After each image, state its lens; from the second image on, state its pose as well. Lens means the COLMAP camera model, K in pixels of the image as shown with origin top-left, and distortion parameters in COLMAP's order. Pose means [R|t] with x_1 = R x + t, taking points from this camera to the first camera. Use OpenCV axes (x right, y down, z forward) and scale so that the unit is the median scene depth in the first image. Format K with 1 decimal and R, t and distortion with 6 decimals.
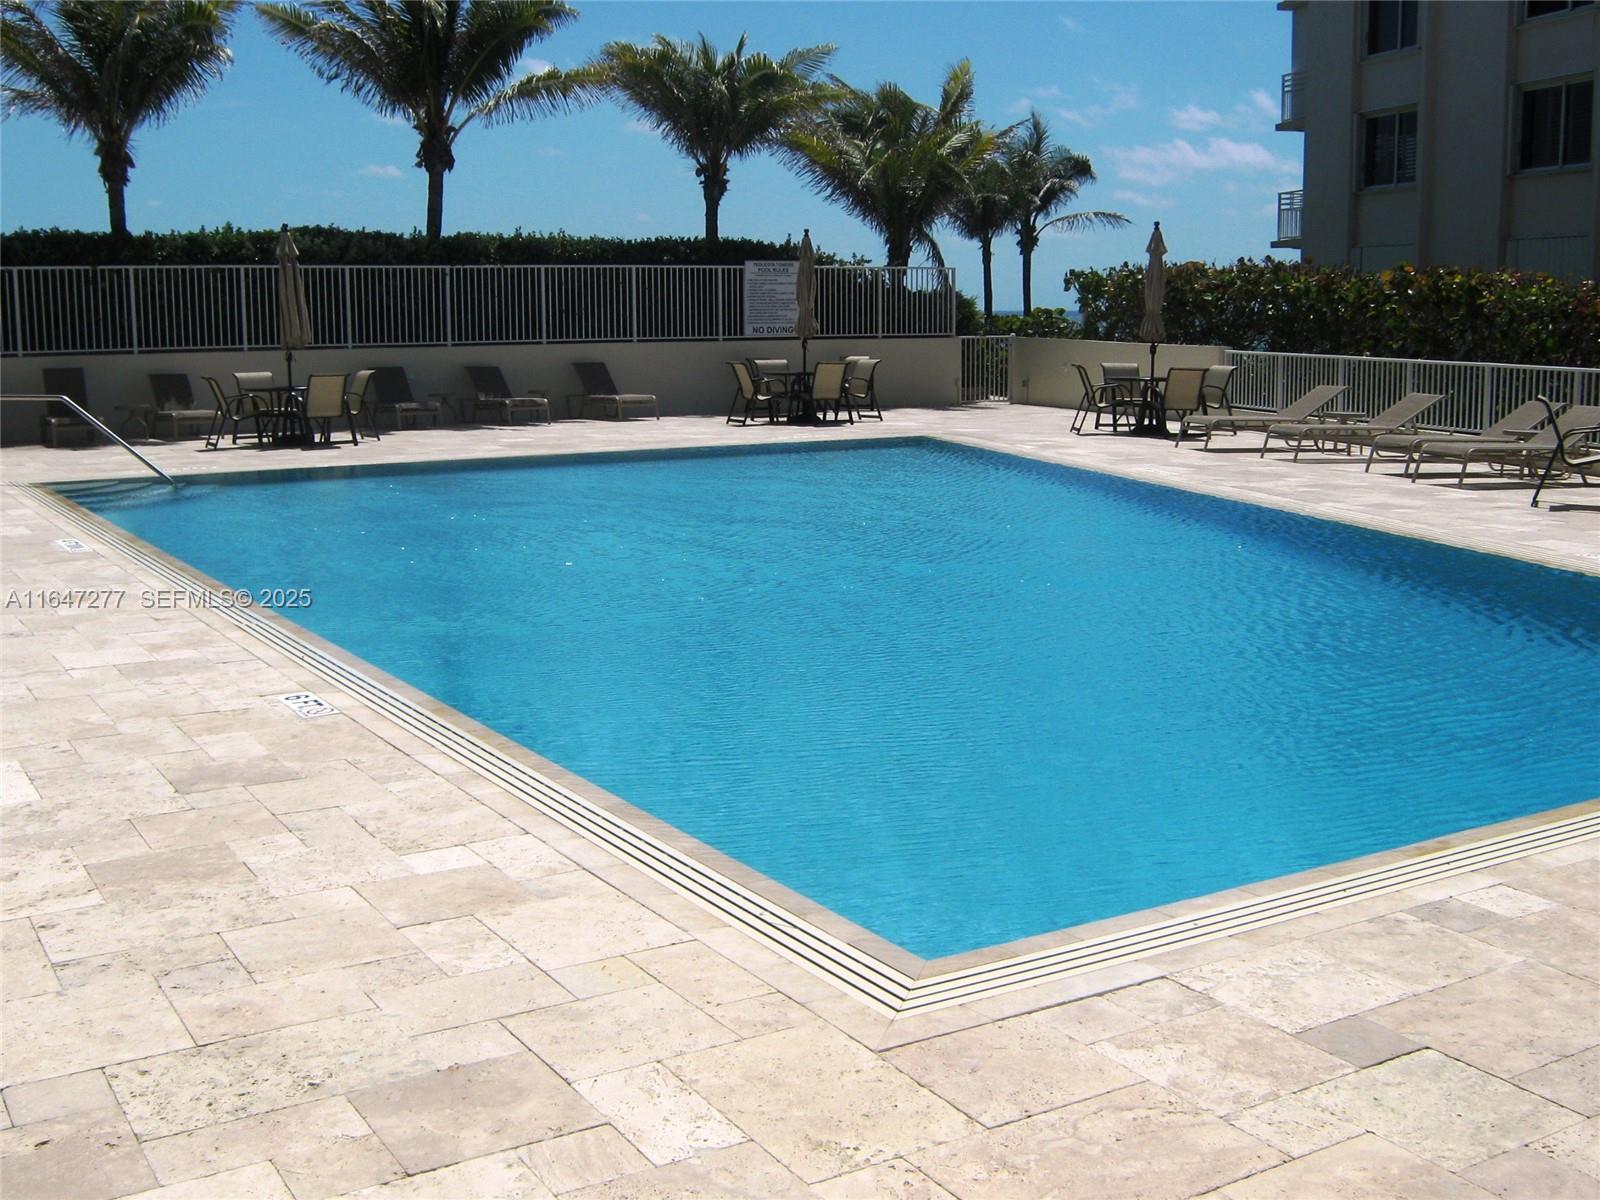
lens RADIAL K [[1779.4, 0, 800.0], [0, 1779.4, 600.0], [0, 0, 1]] dist [-0.078576, 0.009989]
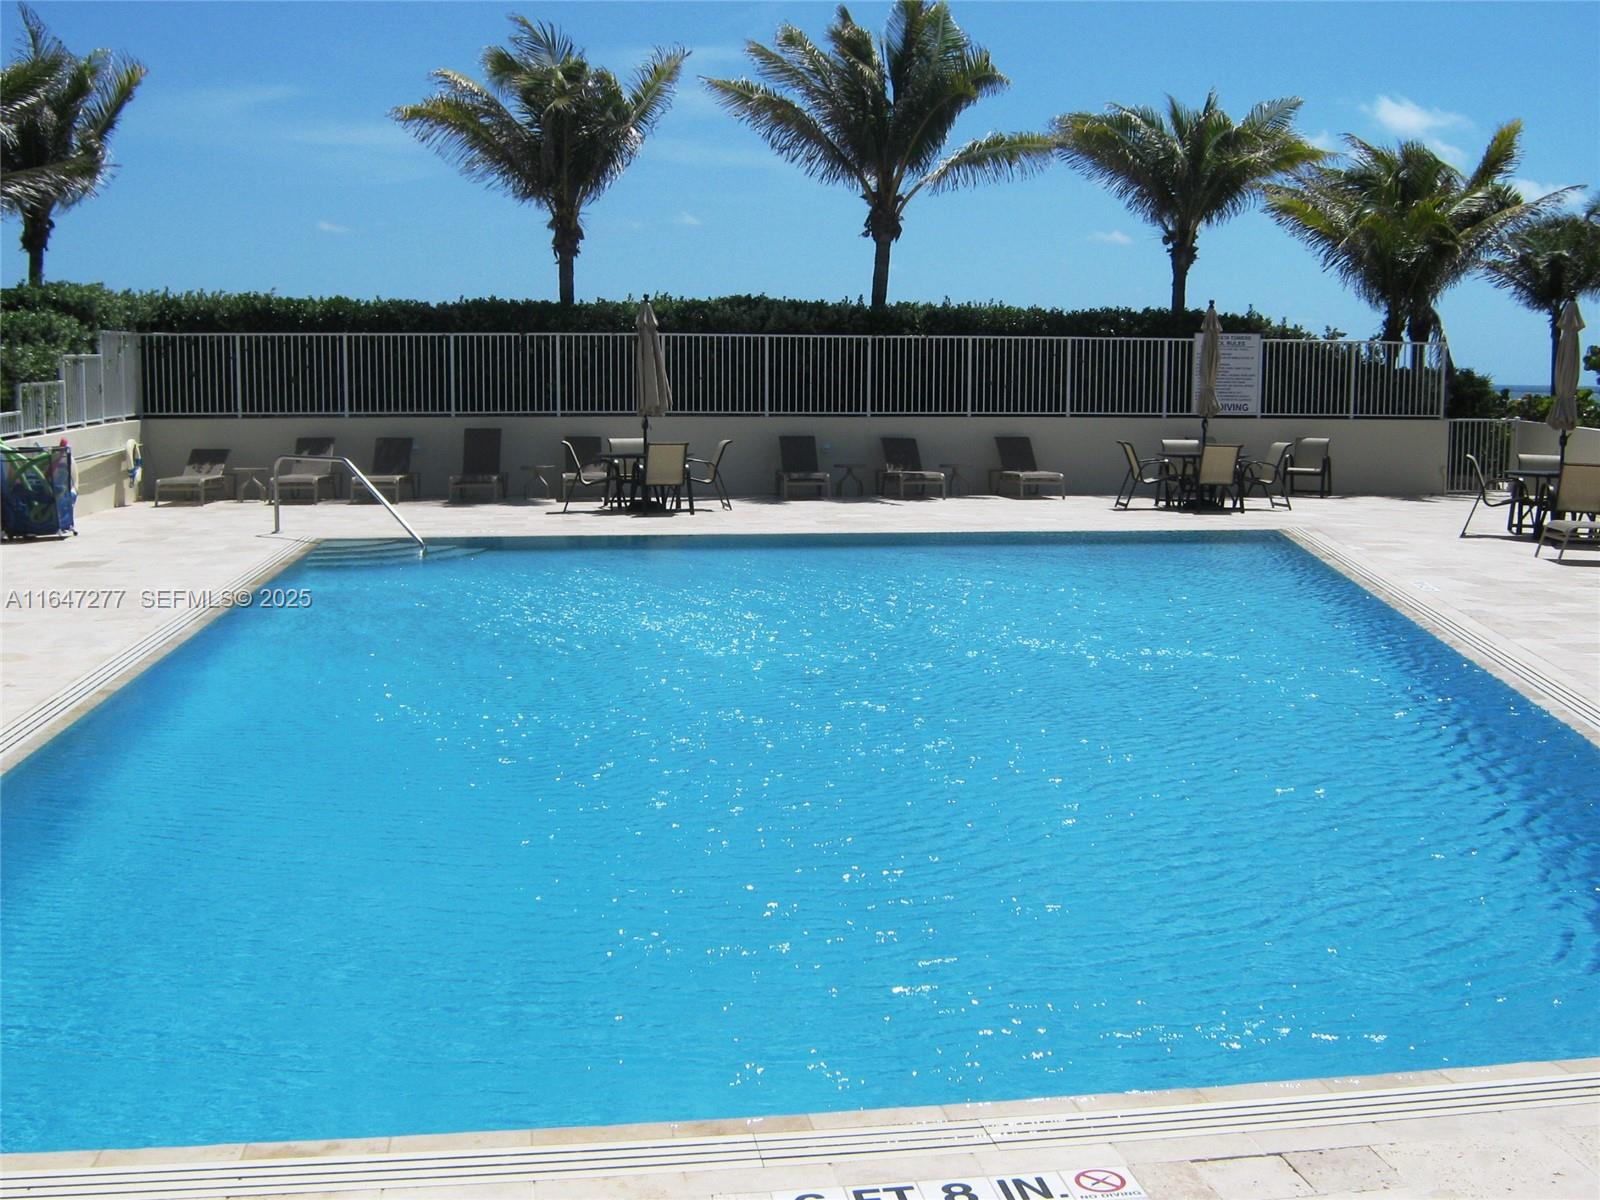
lens RADIAL K [[1775.3, 0, 800.0], [0, 1775.3, 600.0], [0, 0, 1]] dist [-0.095872, 0.028041]
pose [[0.925293, 0.057352, -0.374892, 0.140560], [-0.072103, 0.997073, -0.025426, -0.013364], [0.372336, 0.050557, 0.926720, 0.074164]]
